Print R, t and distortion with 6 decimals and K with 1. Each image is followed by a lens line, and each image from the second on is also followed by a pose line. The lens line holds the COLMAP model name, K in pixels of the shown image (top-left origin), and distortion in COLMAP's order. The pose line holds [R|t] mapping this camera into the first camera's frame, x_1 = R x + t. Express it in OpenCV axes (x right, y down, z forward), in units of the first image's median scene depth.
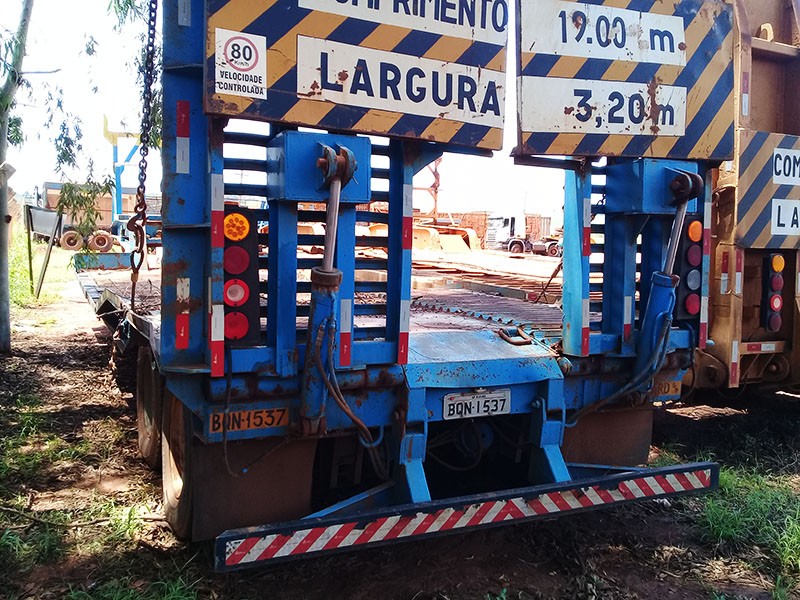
lens RADIAL K [[715.2, 0, 420.9], [0, 715.2, 278.2], [0, 0, 1]] dist [0.059873, -0.114638]
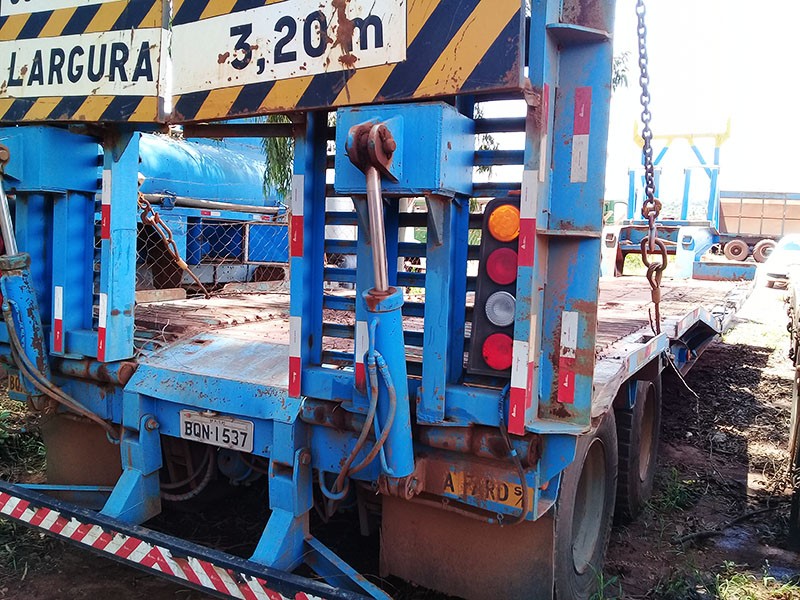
lens RADIAL K [[738.7, 0, 402.7], [0, 738.7, 286.5], [0, 0, 1]] dist [0.103015, -0.201969]
pose [[0.586408, 0.062359, -0.807612, 0.954948], [-0.067793, 0.997313, 0.027782, -0.031400], [0.807174, 0.038459, 0.589059, 0.704425]]
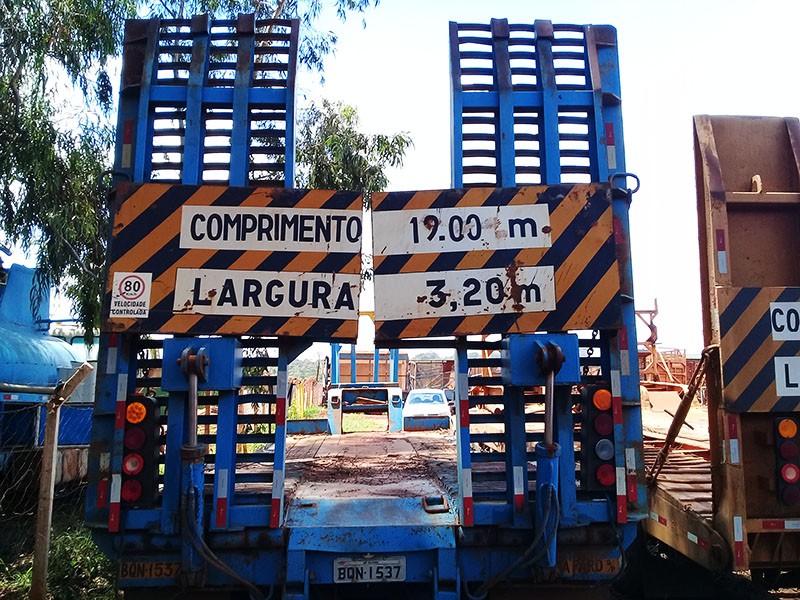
lens RADIAL K [[715.2, 0, 420.9], [0, 715.2, 278.2], [0, 0, 1]] dist [0.059873, -0.114638]
pose [[0.926143, -0.089980, -0.366282, 0.627280], [0.008593, 0.975908, -0.218012, -0.016708], [0.377075, 0.198762, 0.904604, -0.041809]]
